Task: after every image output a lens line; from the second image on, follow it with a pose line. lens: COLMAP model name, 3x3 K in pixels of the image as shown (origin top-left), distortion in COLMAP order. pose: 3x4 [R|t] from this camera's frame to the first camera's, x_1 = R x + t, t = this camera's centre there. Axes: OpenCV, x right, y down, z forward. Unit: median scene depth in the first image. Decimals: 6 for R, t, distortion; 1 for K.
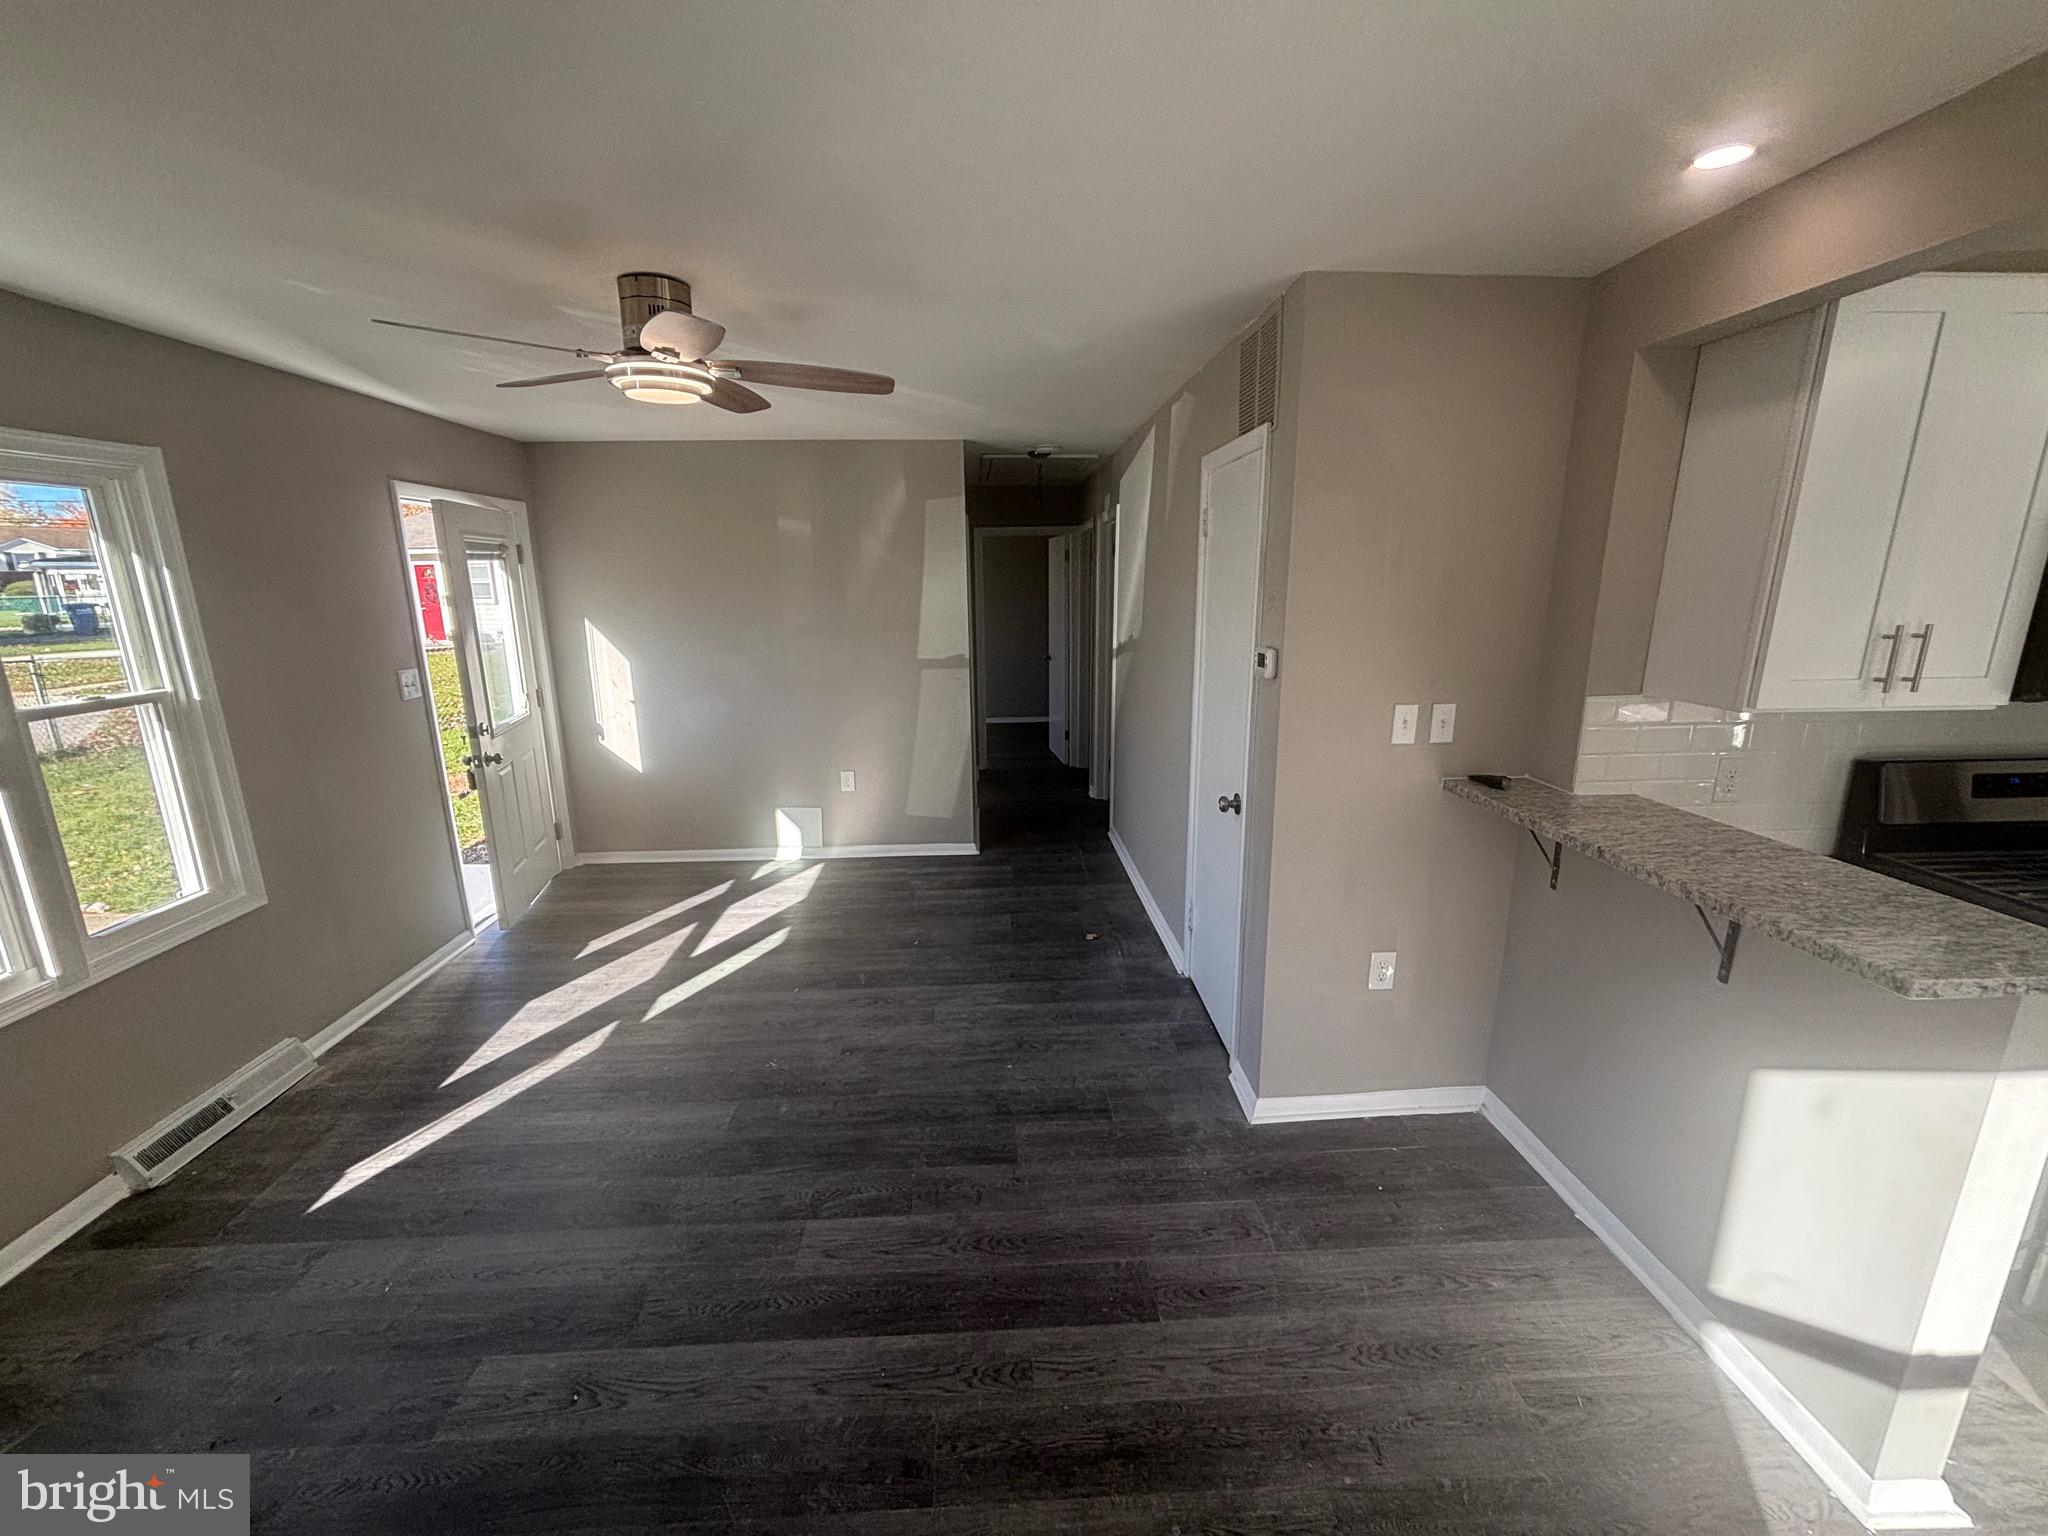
lens RADIAL K [[827.2, 0, 1019.7], [0, 827.2, 765.6], [0, 0, 1]] dist [0.012173, -0.005184]
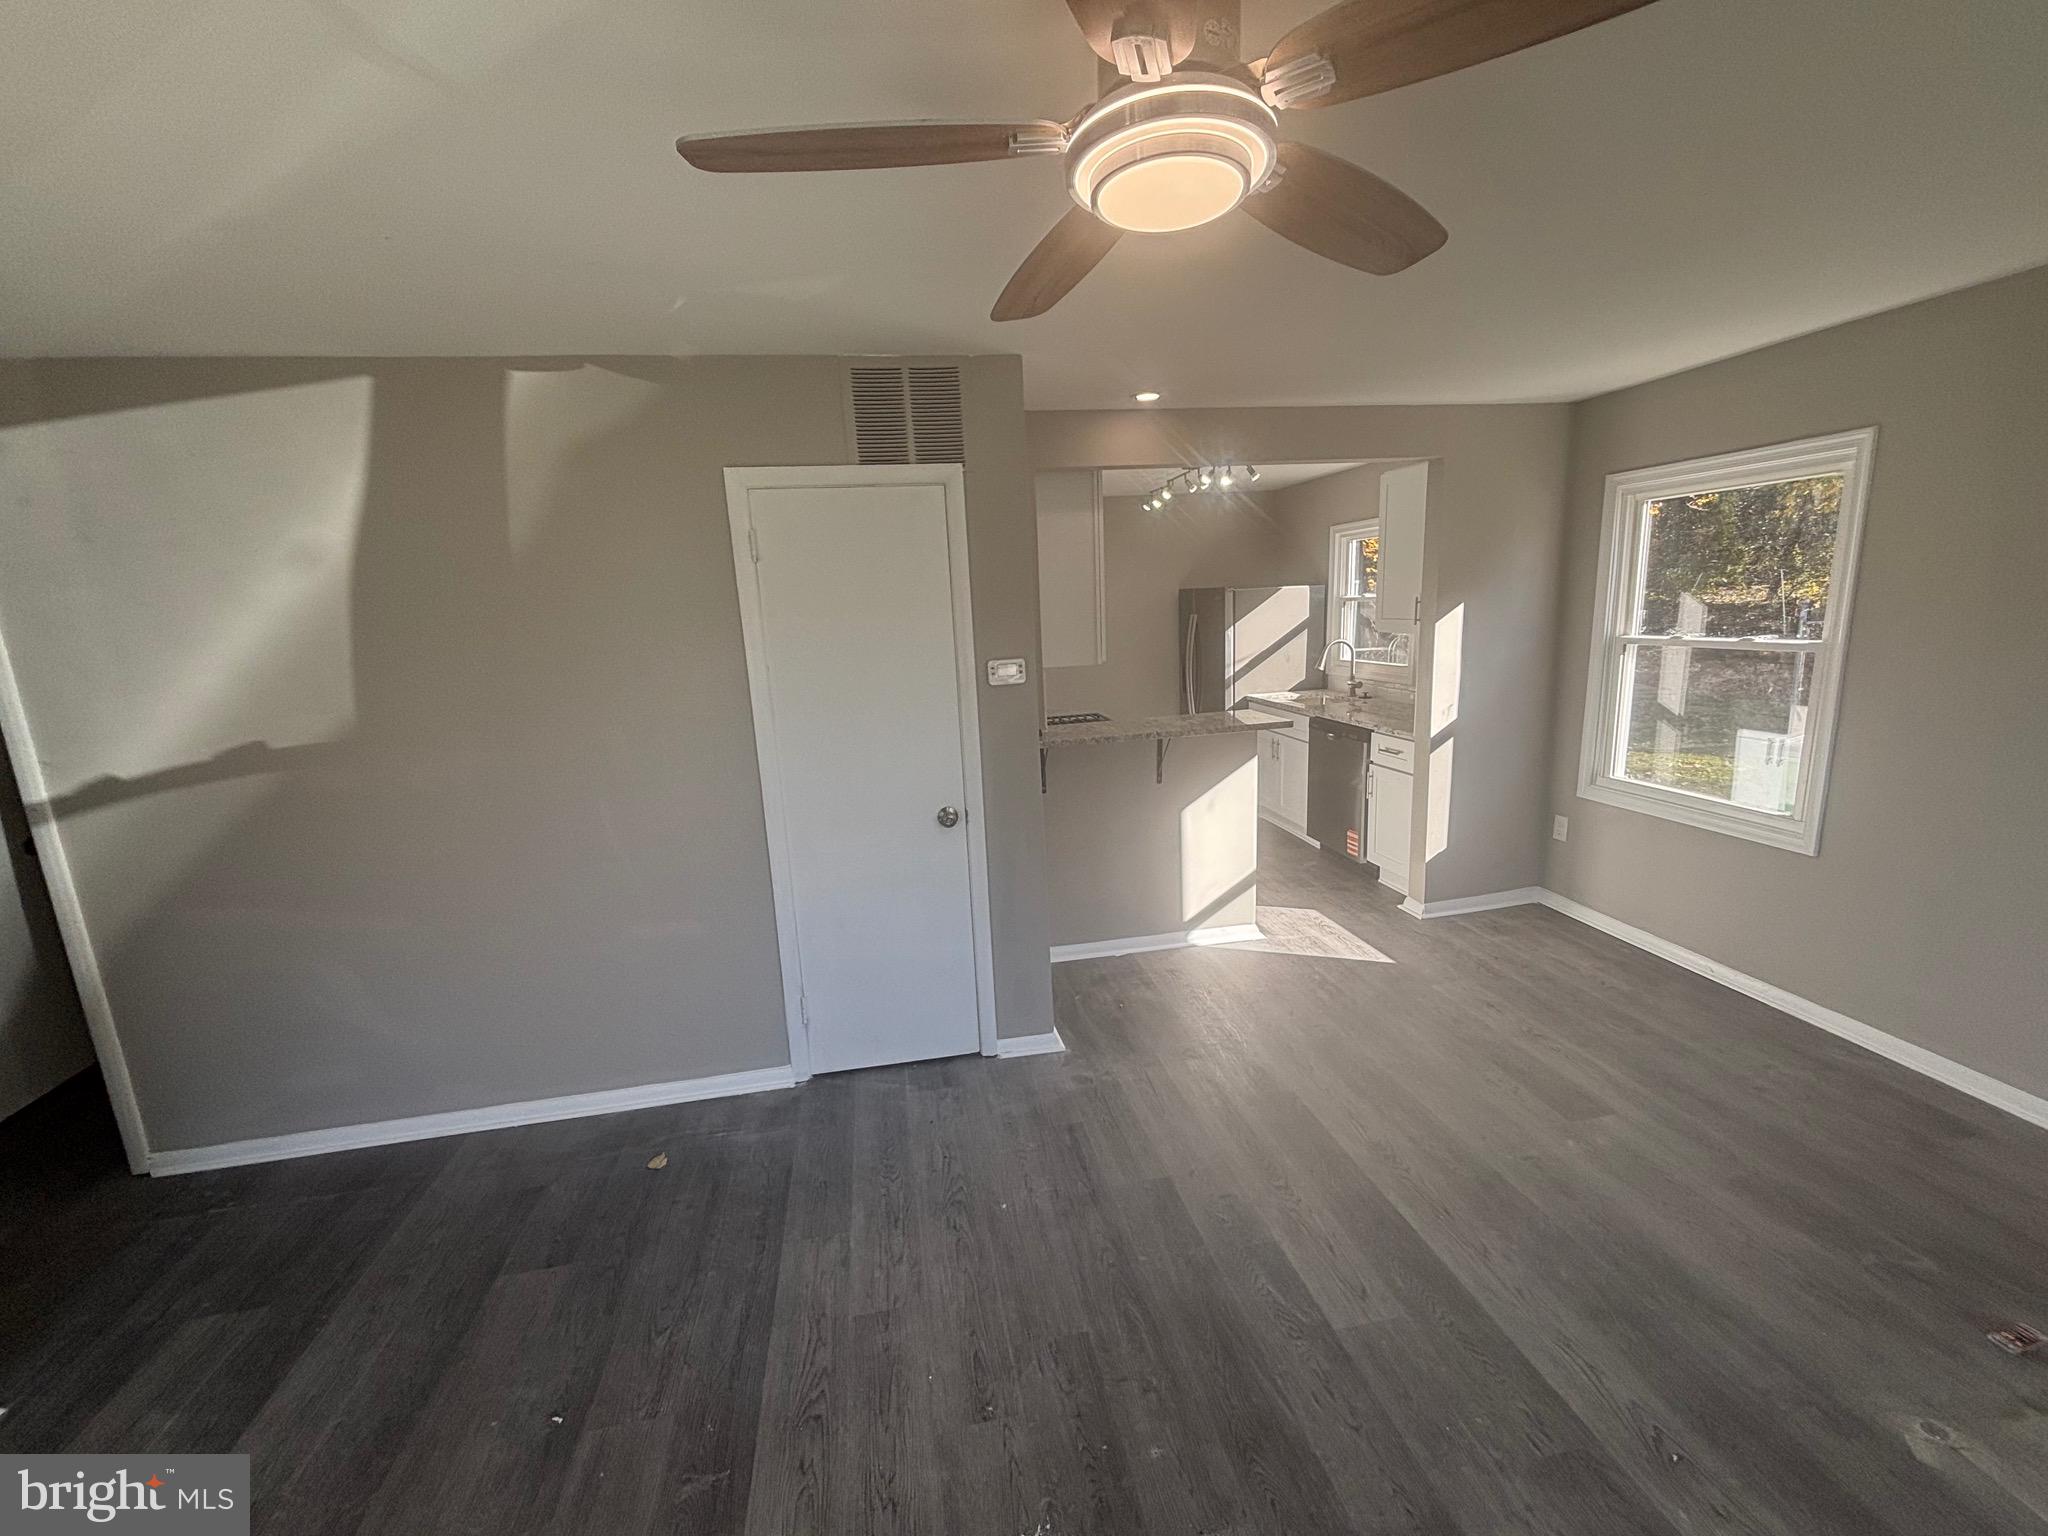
lens RADIAL K [[827.2, 0, 1019.7], [0, 827.2, 765.6], [0, 0, 1]] dist [0.012173, -0.005184]
pose [[-0.127258, -0.178504, 0.975675, -0.708563], [0.273810, 0.939127, 0.207531, -0.192834], [-0.953328, 0.293560, -0.070635, 0.905109]]
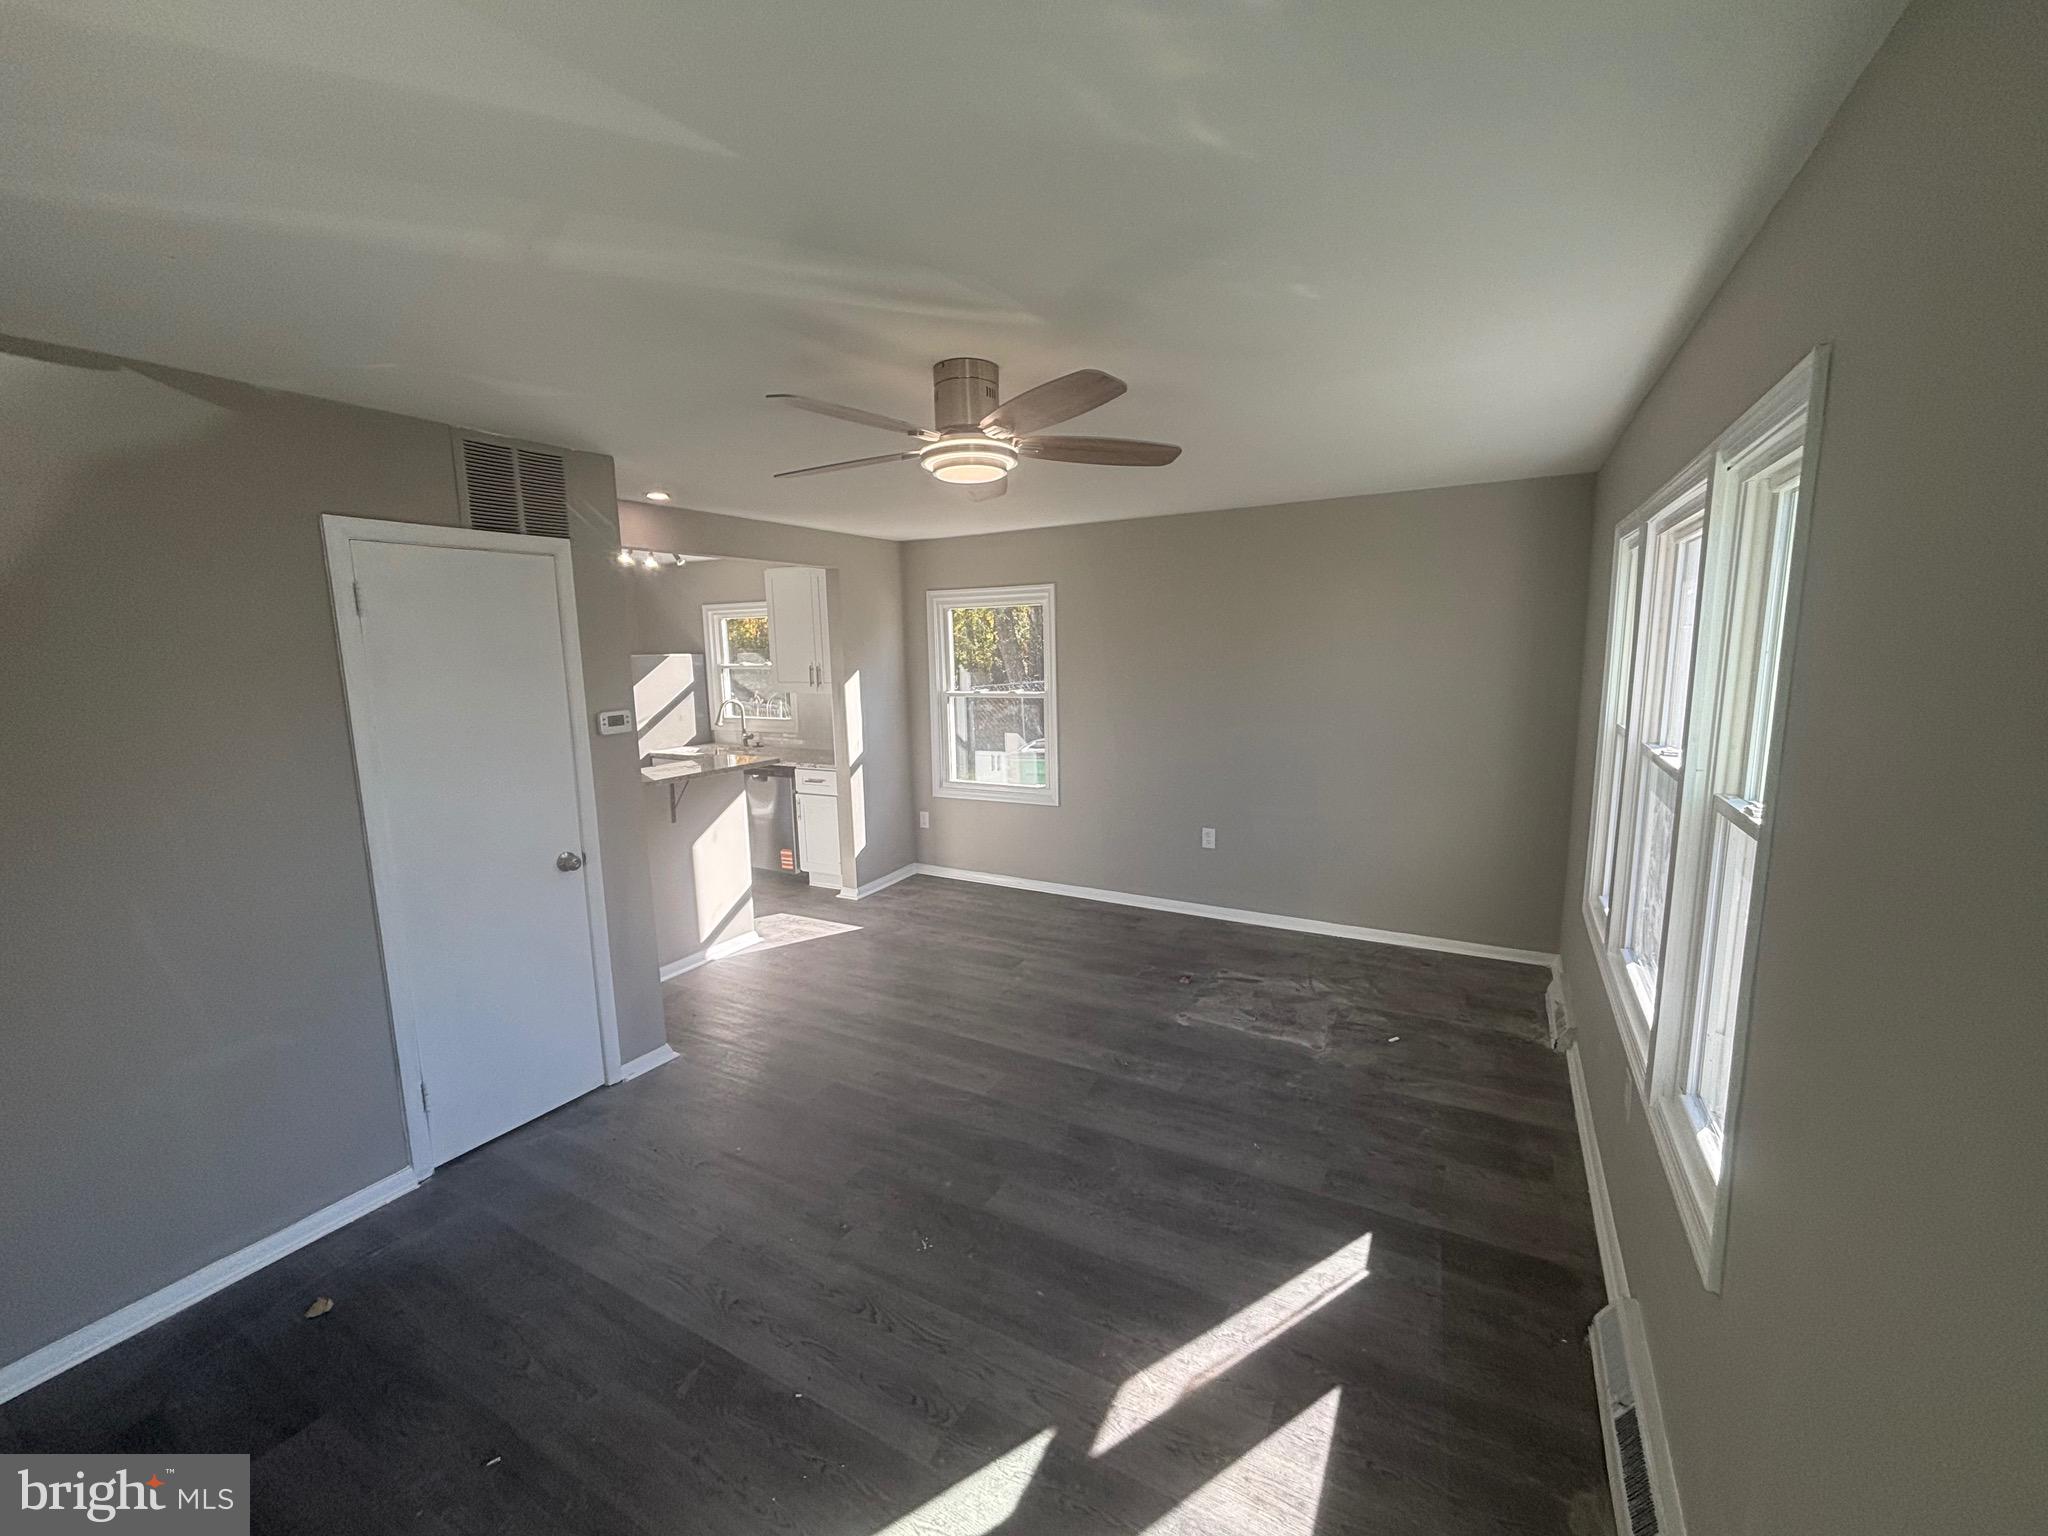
lens RADIAL K [[827.2, 0, 1019.7], [0, 827.2, 765.6], [0, 0, 1]] dist [0.012173, -0.005184]
pose [[-0.844933, -0.051183, 0.532417, -0.780353], [0.150081, 0.932735, 0.327842, -0.325351], [-0.513384, 0.356911, -0.780417, 1.413668]]
